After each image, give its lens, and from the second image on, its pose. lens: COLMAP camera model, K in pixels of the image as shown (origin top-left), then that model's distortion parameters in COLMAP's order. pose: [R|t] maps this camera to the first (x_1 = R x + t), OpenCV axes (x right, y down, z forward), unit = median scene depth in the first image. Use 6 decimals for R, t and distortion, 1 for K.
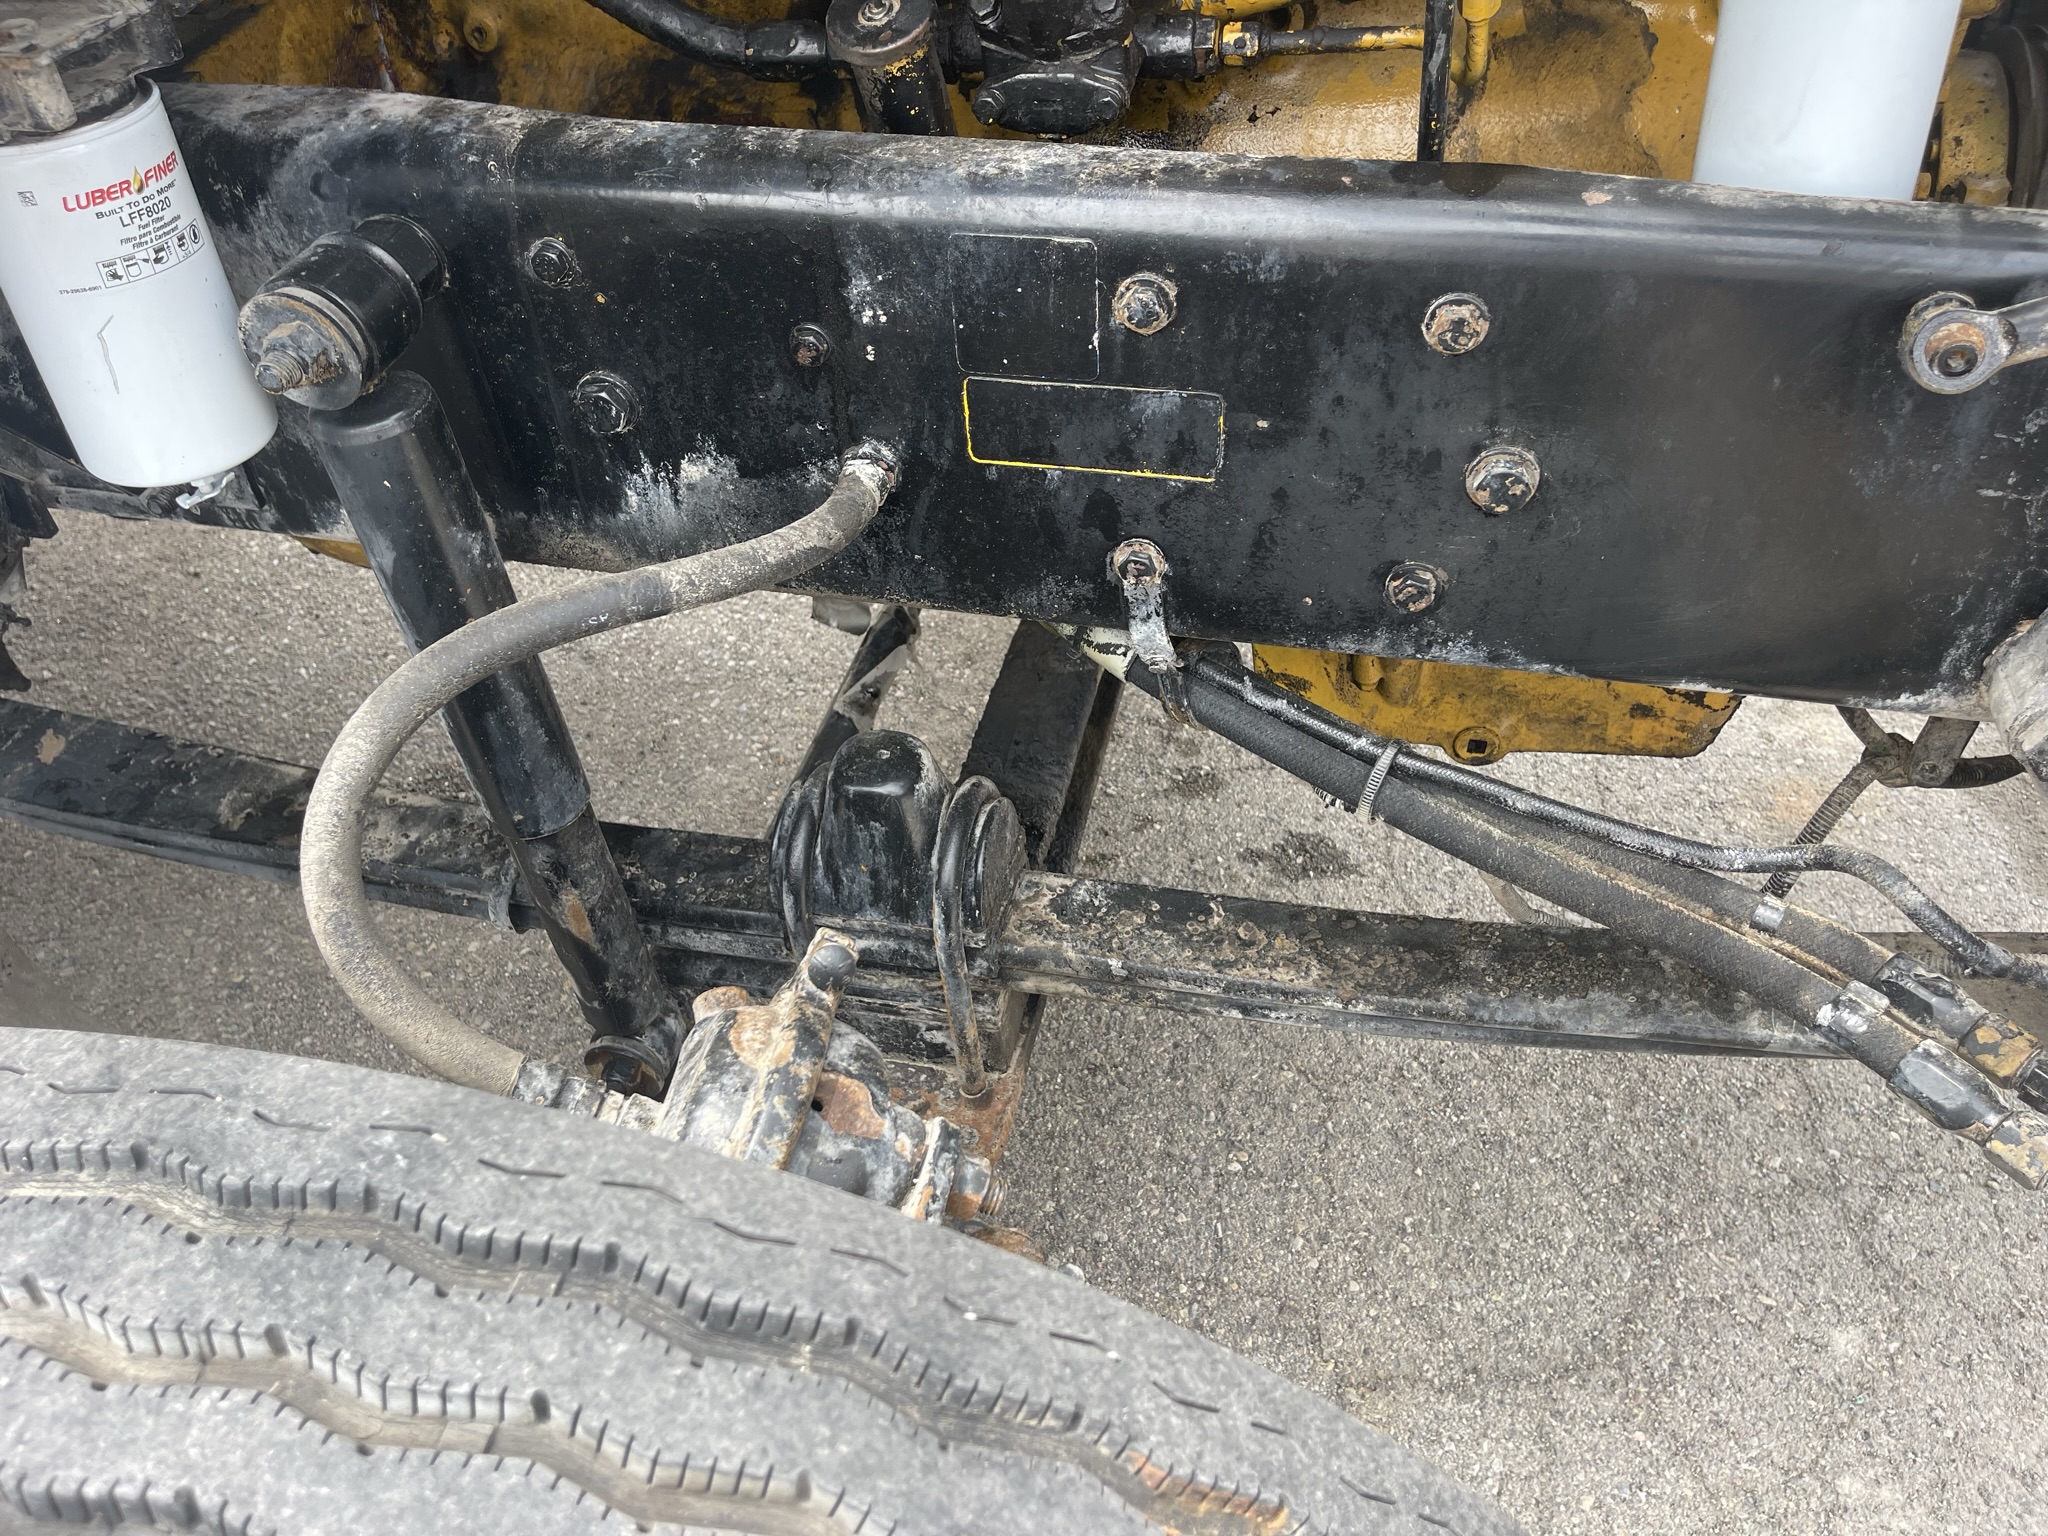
lens RADIAL K [[1545.7, 0, 1013.1], [0, 1545.7, 779.2], [0, 0, 1]] dist [0.070509, -0.106506]
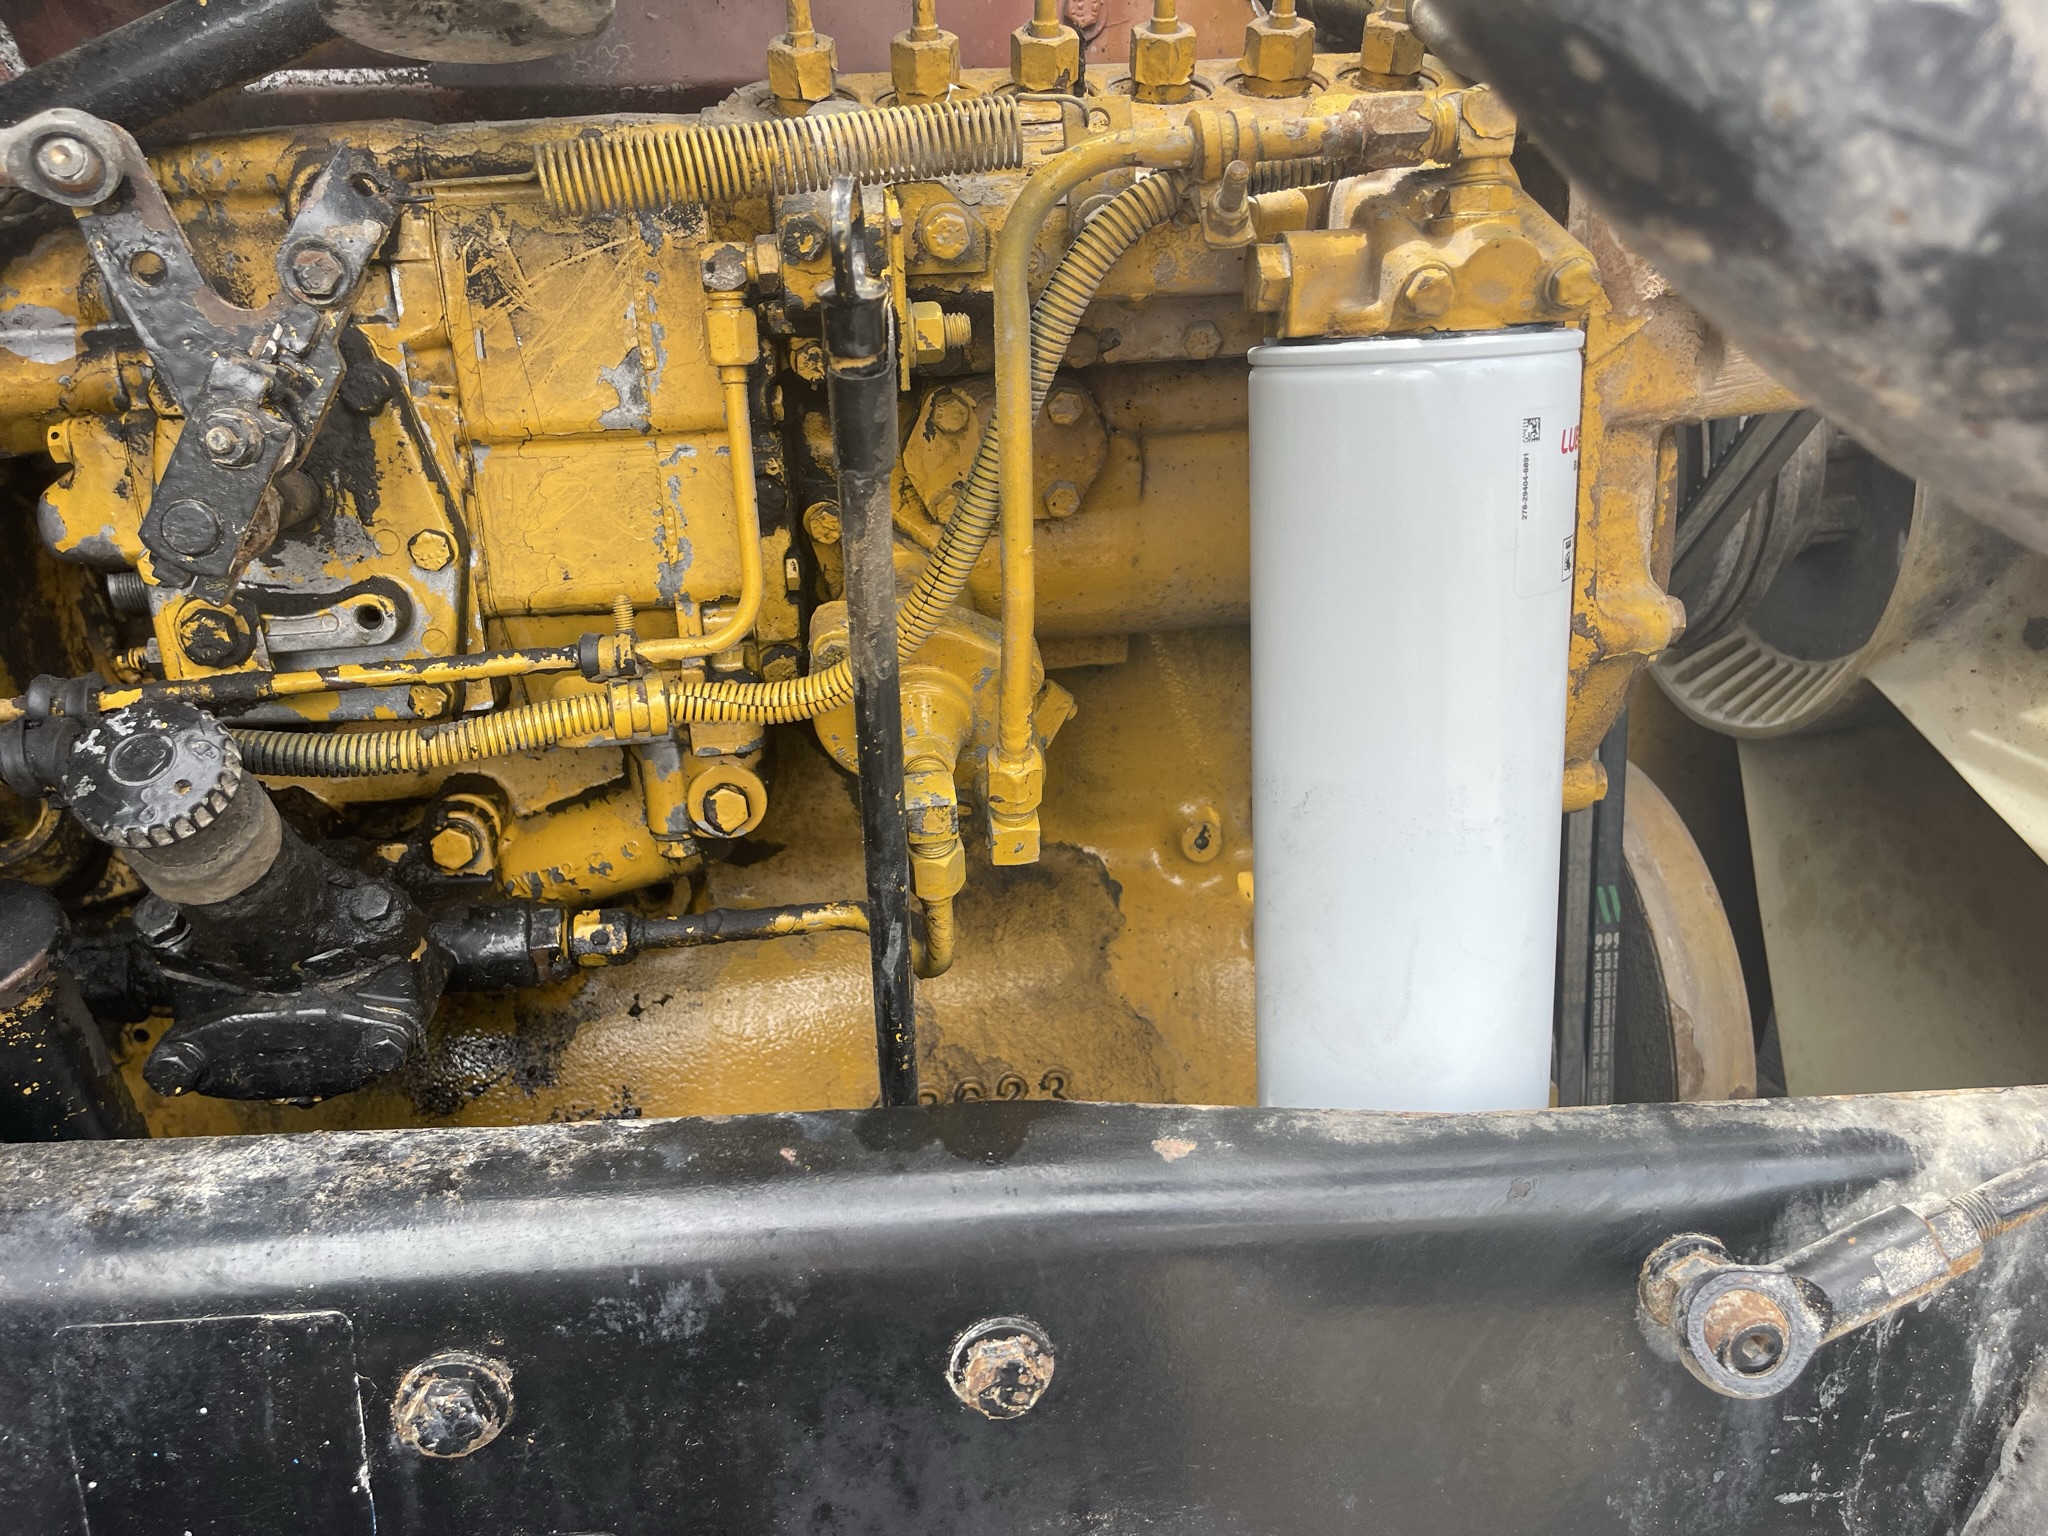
lens RADIAL K [[1545.7, 0, 1013.1], [0, 1545.7, 779.2], [0, 0, 1]] dist [0.070509, -0.106506]
pose [[0.931128, -0.034644, 0.363044, 0.074454], [0.200895, 0.879547, -0.431321, -0.217894], [-0.304371, 0.474549, 0.825931, 0.374798]]
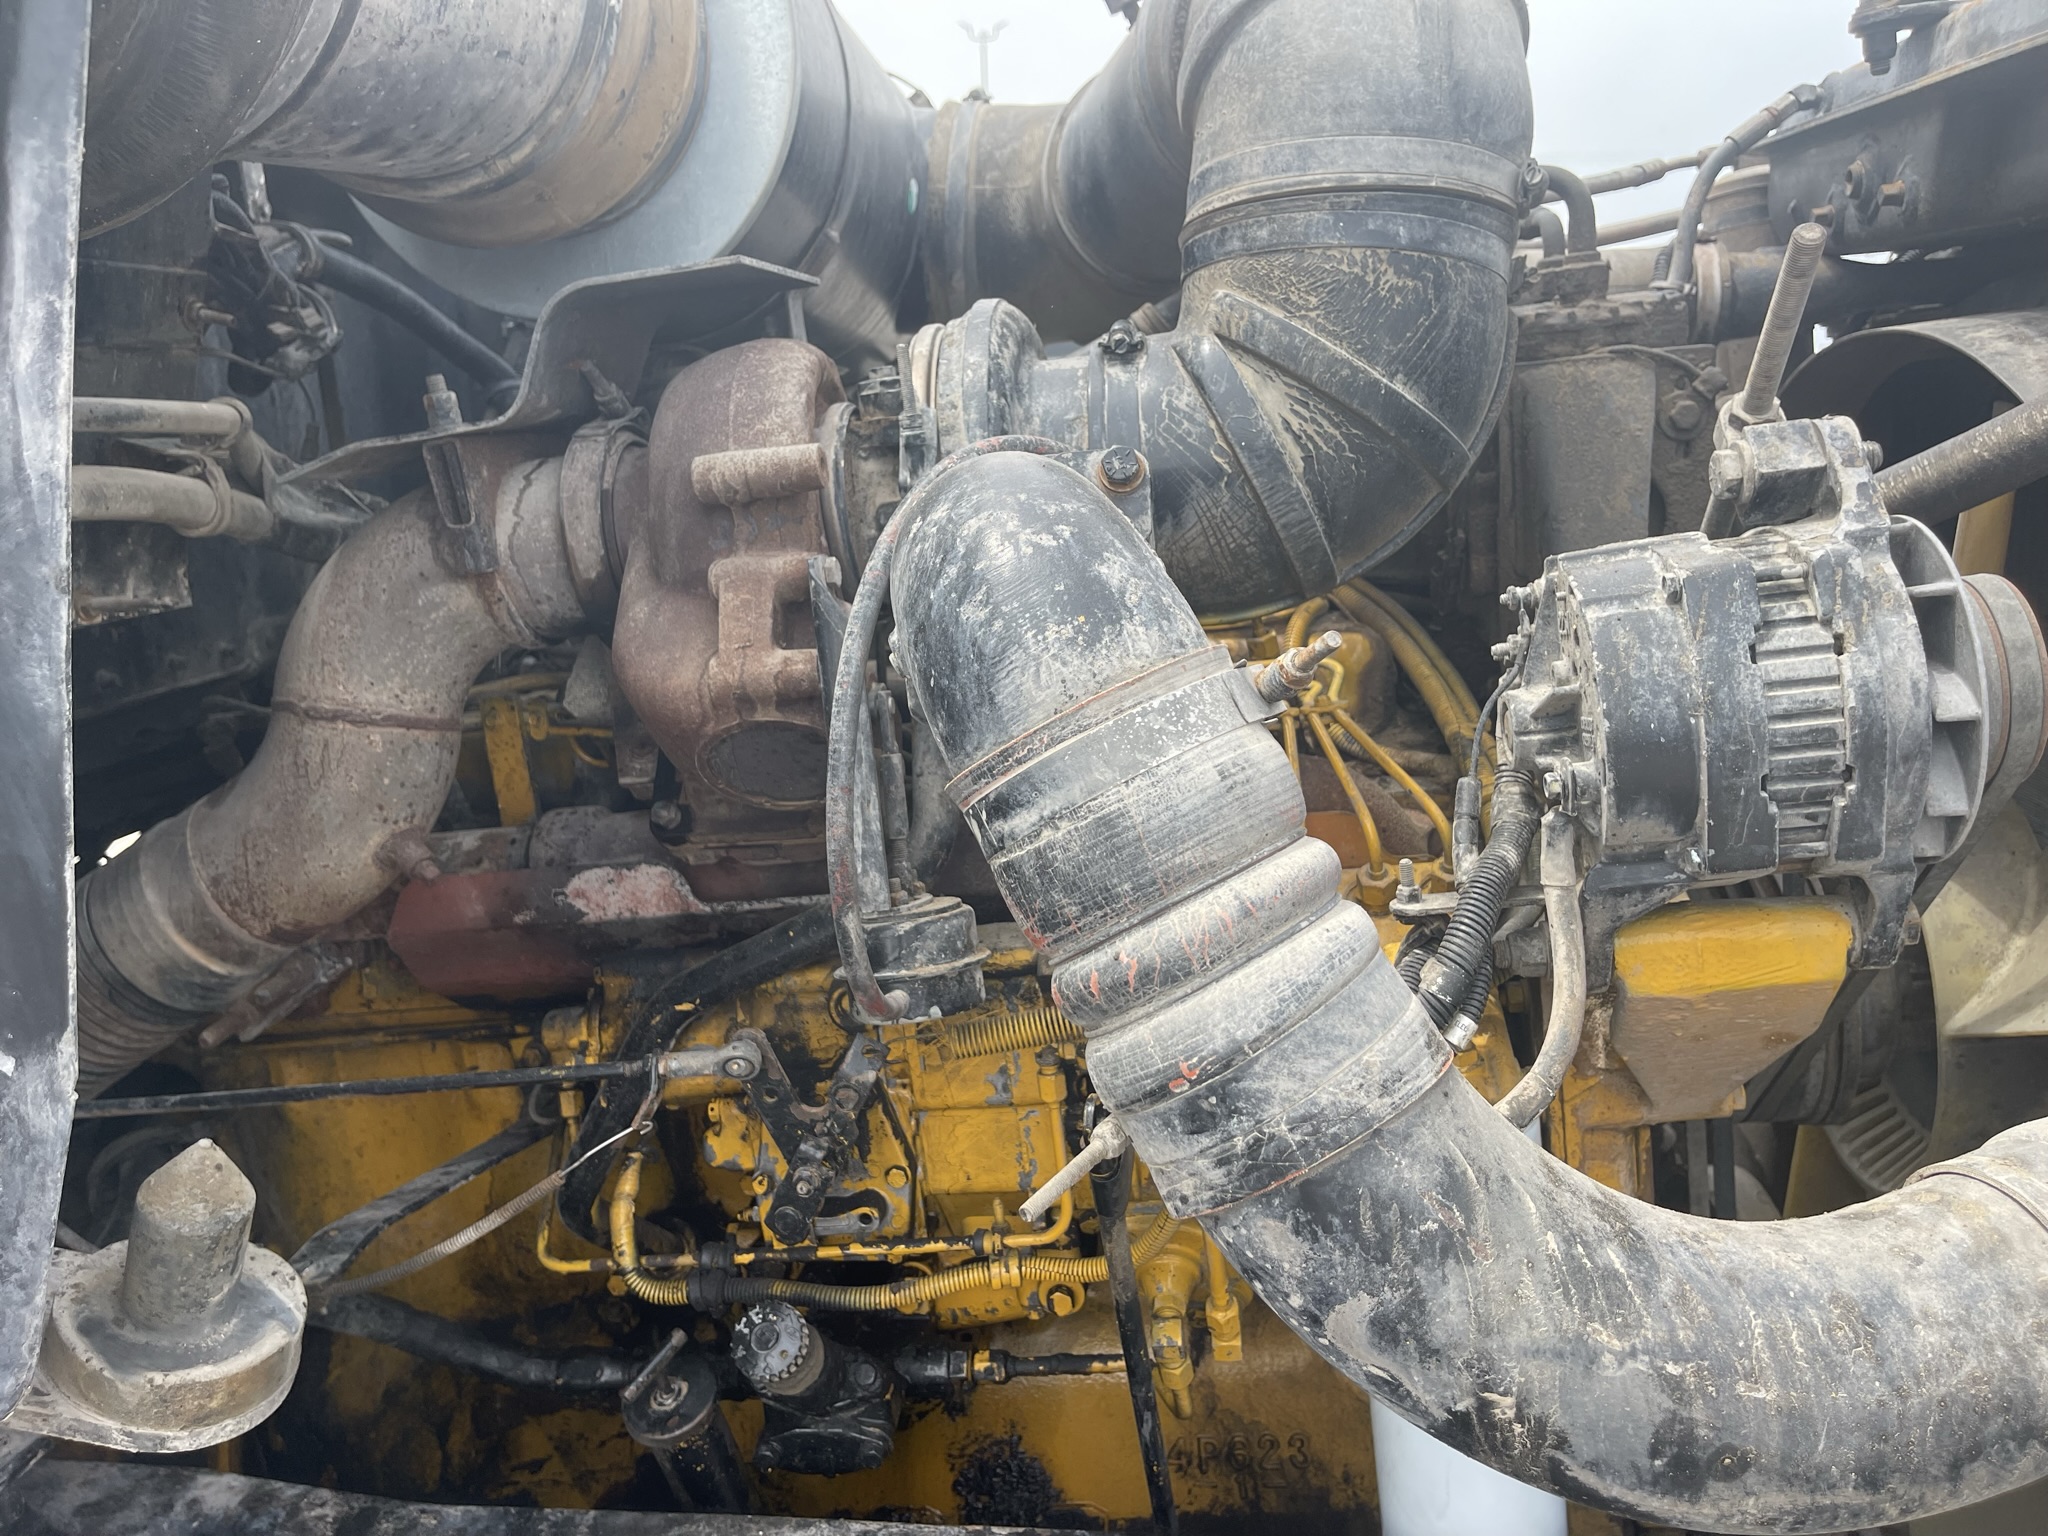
lens RADIAL K [[1562.4, 0, 1013.6], [0, 1562.4, 770.4], [0, 0, 1]] dist [0.073683, -0.118223]
pose [[0.994704, -0.032701, 0.097443, 0.069621], [0.078258, 0.855574, -0.511731, -0.275468], [-0.066636, 0.516647, 0.853602, -0.250674]]
